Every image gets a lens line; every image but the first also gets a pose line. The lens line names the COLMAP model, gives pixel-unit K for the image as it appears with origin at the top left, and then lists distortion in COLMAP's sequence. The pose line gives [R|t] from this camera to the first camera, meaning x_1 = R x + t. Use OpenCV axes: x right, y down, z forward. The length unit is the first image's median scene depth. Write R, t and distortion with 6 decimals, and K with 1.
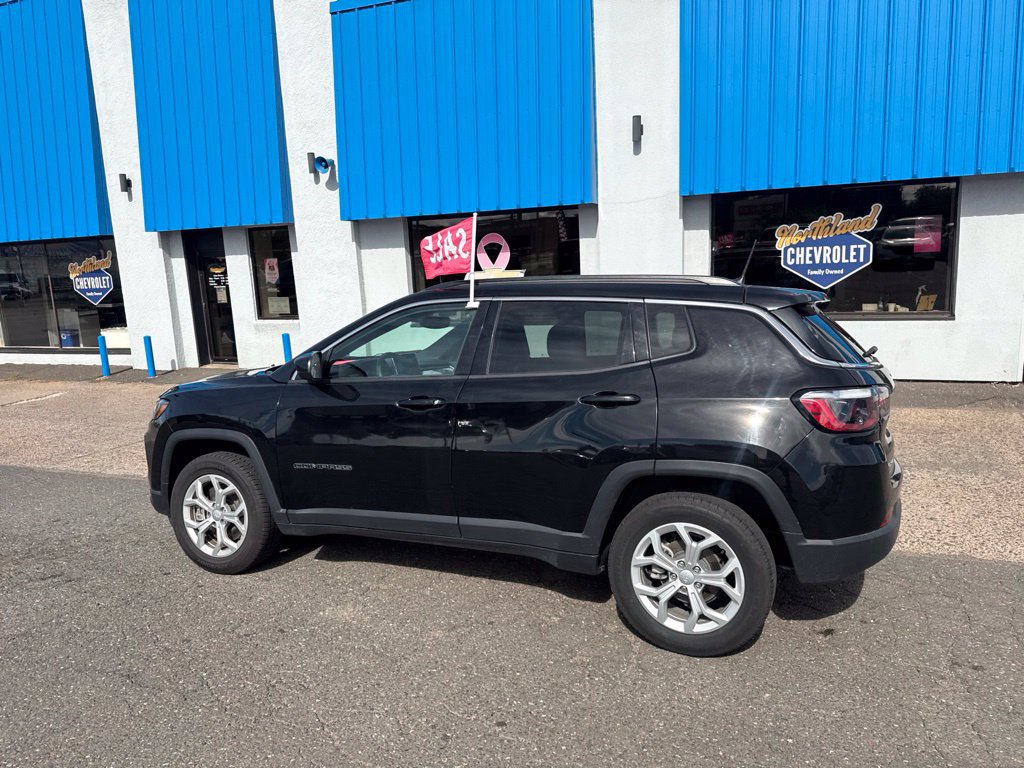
lens RADIAL K [[728.9, 0, 469.8], [0, 728.9, 381.2], [0, 0, 1]] dist [0.008335, -0.005610]
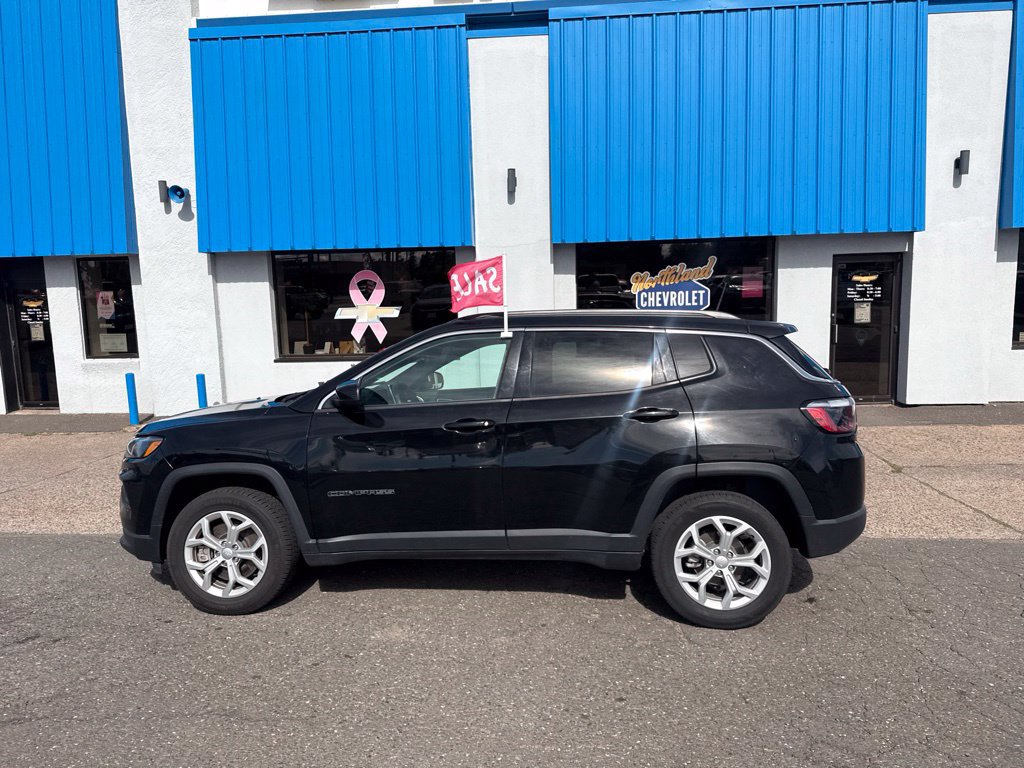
lens RADIAL K [[720.7, 0, 518.6], [0, 720.7, 378.8], [0, 0, 1]] dist [0.019336, -0.023390]
pose [[0.956763, -0.013758, 0.290544, -0.250646], [0.030092, 0.998203, -0.051825, 0.015266], [-0.289309, 0.058327, 0.955457, -0.031404]]
